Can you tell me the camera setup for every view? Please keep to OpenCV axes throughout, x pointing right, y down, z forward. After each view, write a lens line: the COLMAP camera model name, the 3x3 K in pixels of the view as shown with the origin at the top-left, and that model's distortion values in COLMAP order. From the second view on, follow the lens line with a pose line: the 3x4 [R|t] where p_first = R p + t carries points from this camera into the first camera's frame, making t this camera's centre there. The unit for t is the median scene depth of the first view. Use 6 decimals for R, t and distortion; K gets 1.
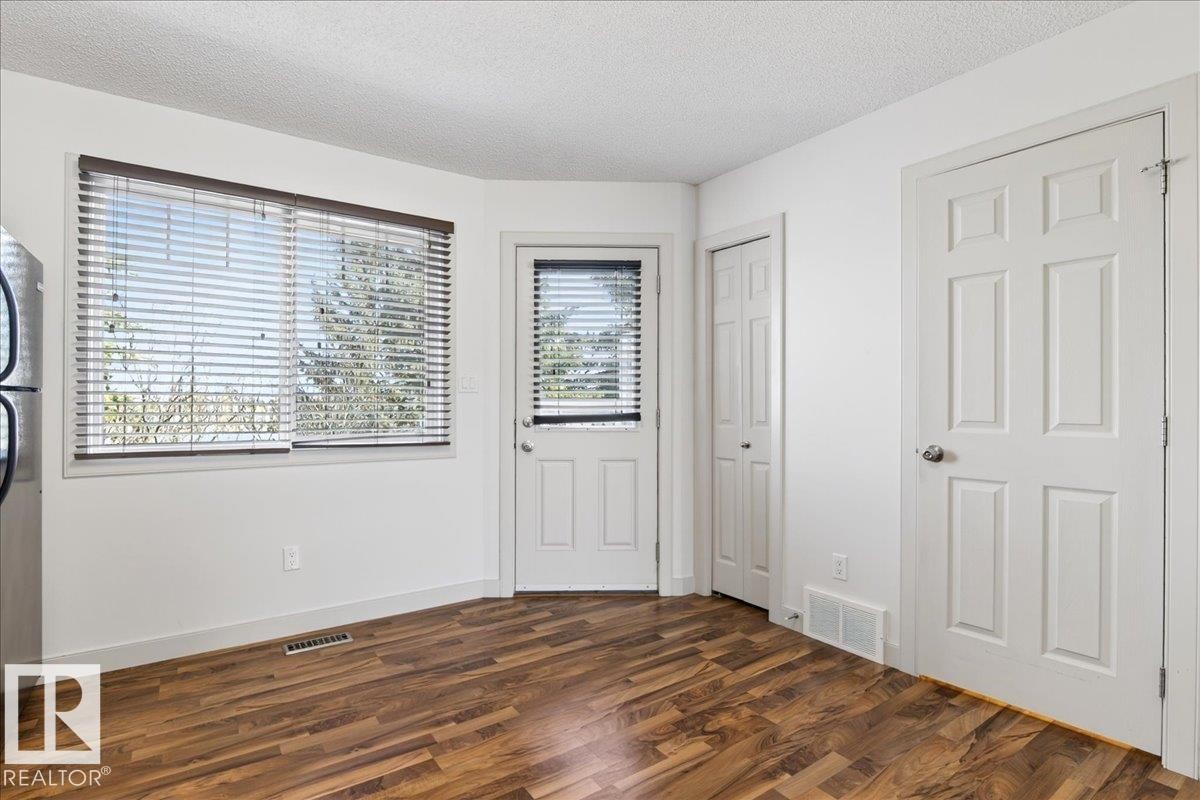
lens RADIAL K [[570.7, 0, 606.2], [0, 570.7, 394.2], [0, 0, 1]] dist [-0.000987, -0.000479]
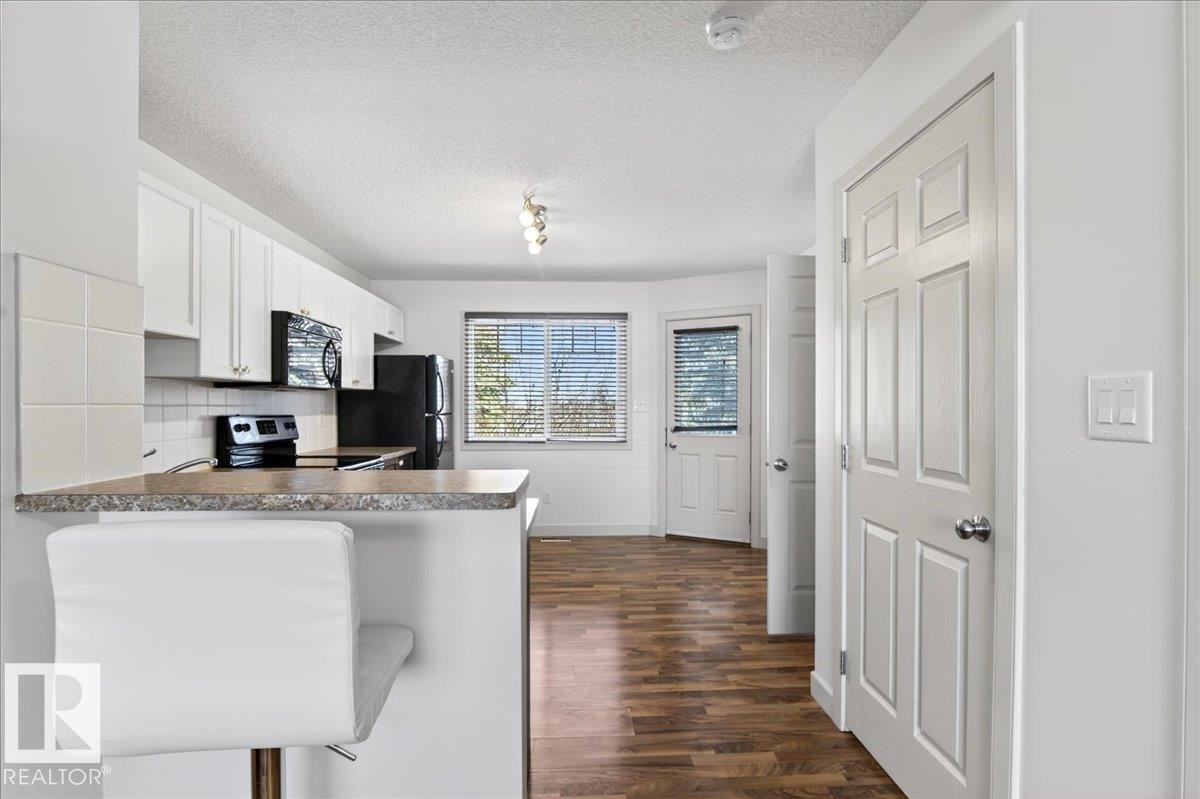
lens RADIAL K [[578.4, 0, 600.0], [0, 578.4, 399.5], [0, 0, 1]] dist [-0.004981, -0.000347]
pose [[0.841206, -0.008703, -0.540645, 0.653660], [0.010707, 0.999943, 0.000563, -0.046499], [0.540609, -0.006263, 0.841250, -0.554851]]
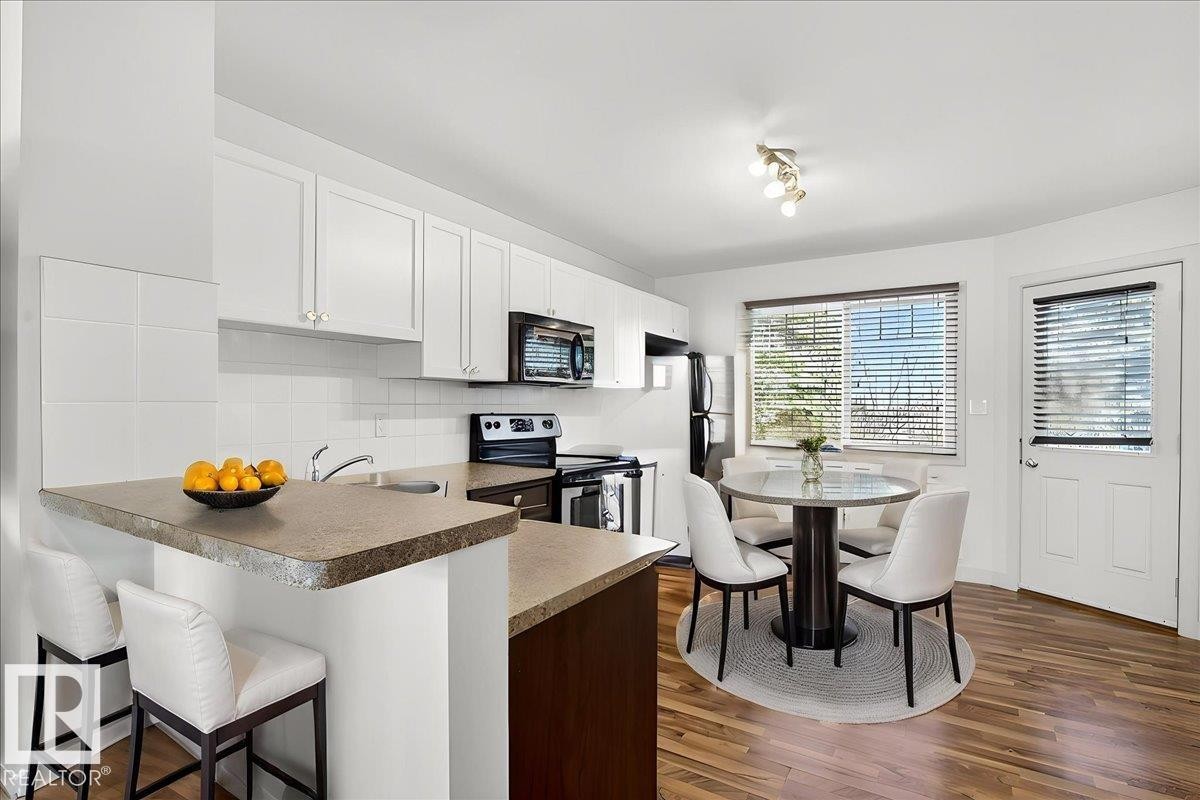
lens RADIAL K [[578.4, 0, 600.0], [0, 578.4, 400.0], [0, 0, 1]] dist [-0.004981, -0.000347]
pose [[0.405092, -0.008077, -0.914240, 0.639913], [0.010455, 0.999937, -0.004202, -0.043344], [0.914216, -0.007857, 0.405150, -0.280939]]
